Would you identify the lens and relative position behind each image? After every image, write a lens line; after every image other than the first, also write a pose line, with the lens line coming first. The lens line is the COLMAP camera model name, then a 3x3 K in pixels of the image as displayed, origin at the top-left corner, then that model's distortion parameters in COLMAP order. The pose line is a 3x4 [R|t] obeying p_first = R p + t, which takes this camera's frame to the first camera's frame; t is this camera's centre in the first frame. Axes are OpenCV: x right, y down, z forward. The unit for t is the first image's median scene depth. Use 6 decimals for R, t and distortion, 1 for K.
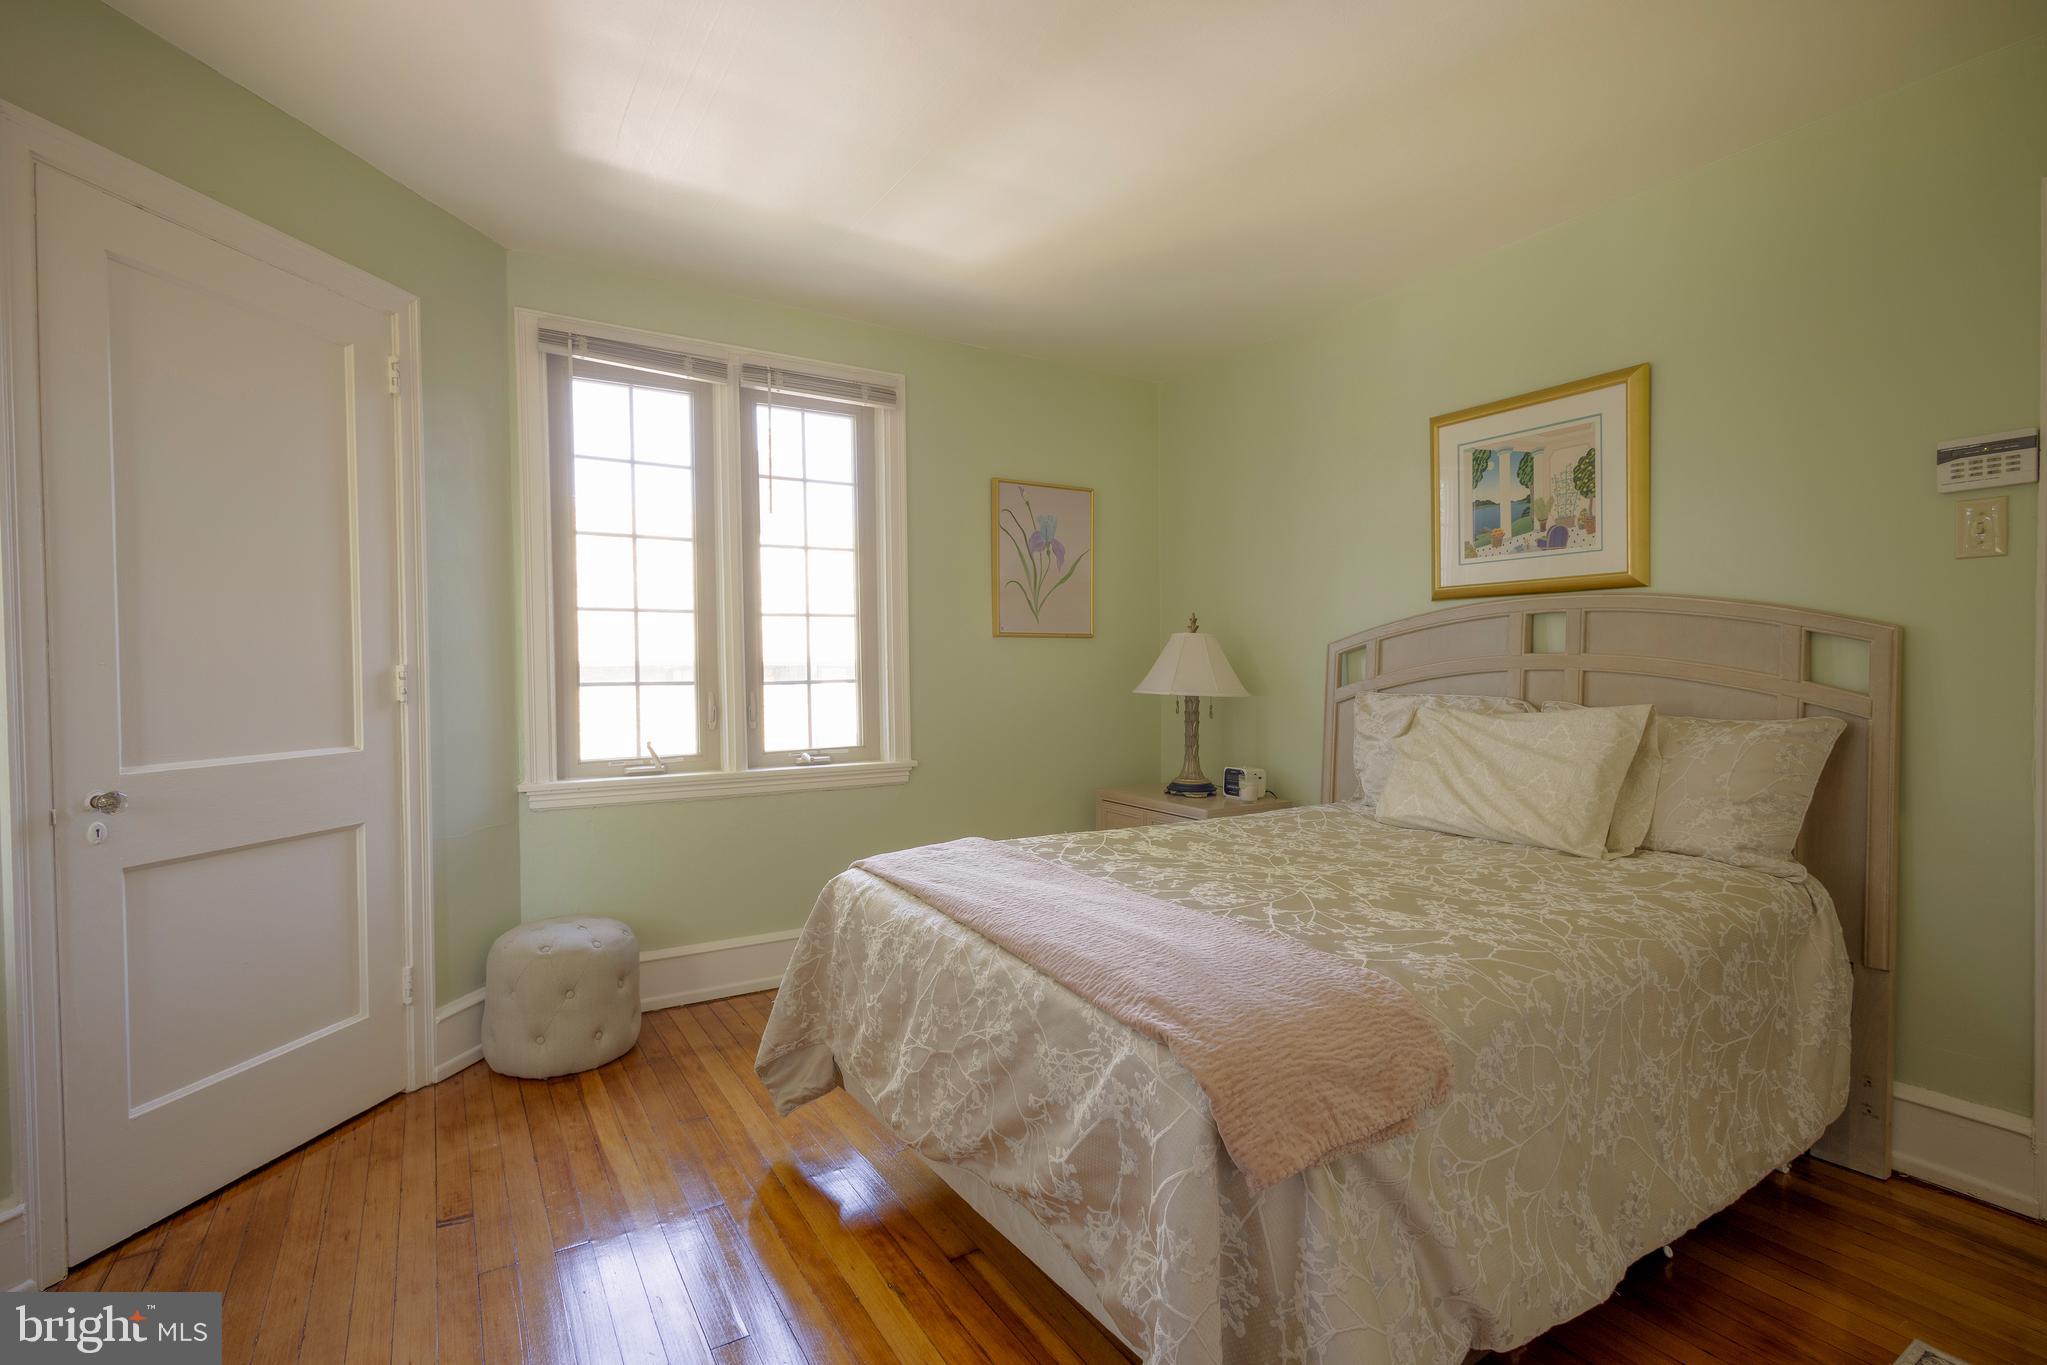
lens RADIAL K [[952.3, 0, 975.3], [0, 952.3, 672.2], [0, 0, 1]] dist [0.002464, -0.000924]
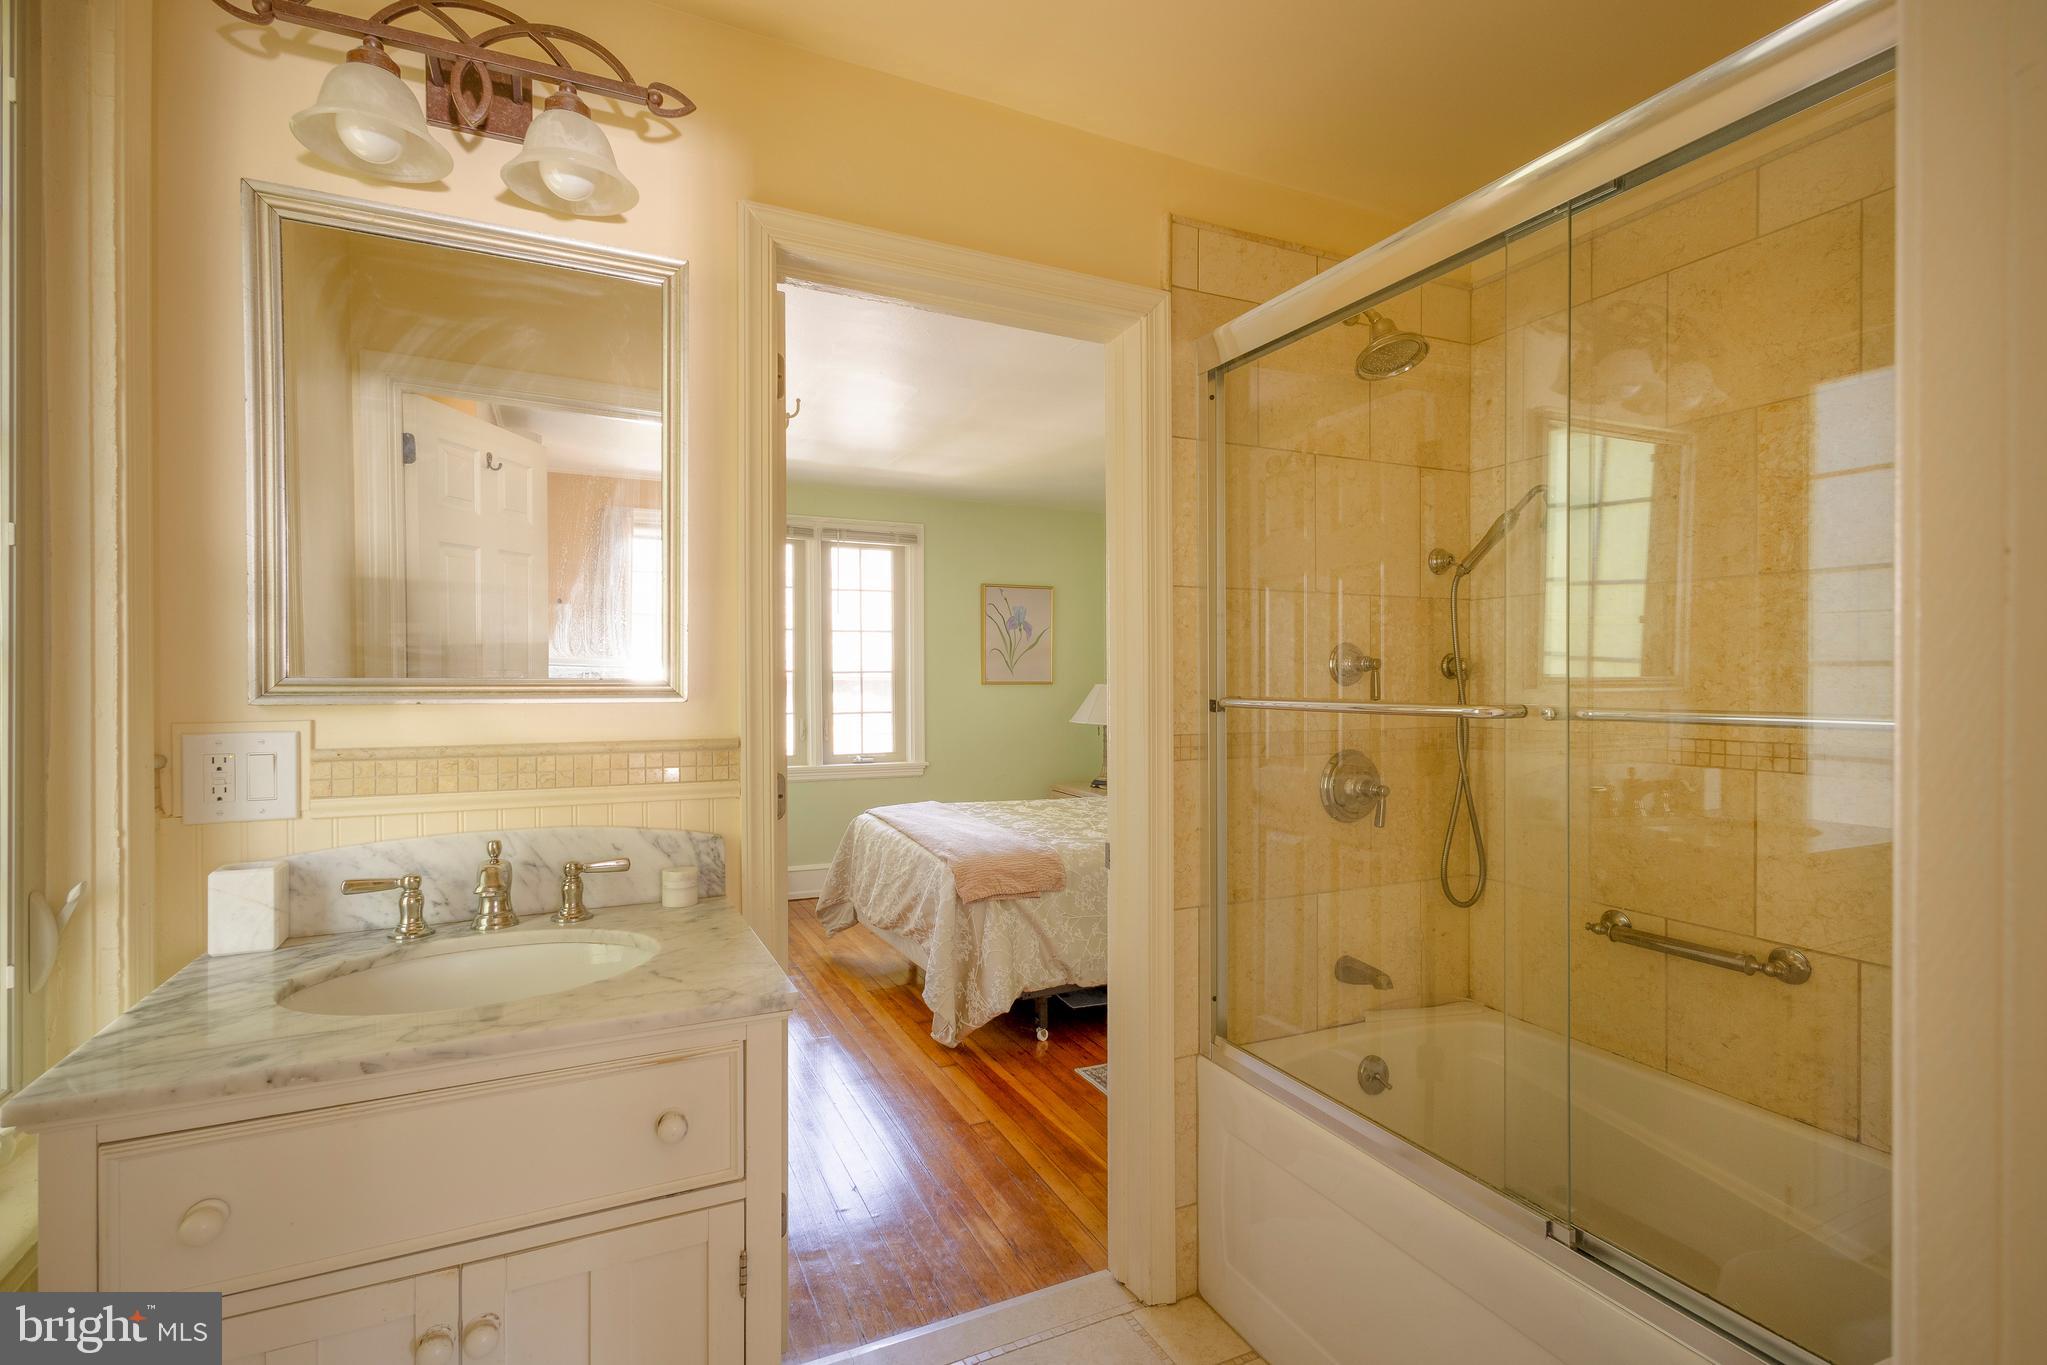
lens RADIAL K [[952.3, 0, 1027.1], [0, 952.3, 683.8], [0, 0, 1]] dist [0.002464, -0.000924]
pose [[0.997945, 0.013949, -0.062543, 0.235322], [-0.013770, 0.999900, 0.003292, -0.054618], [0.062583, -0.002424, 0.998037, -0.689991]]
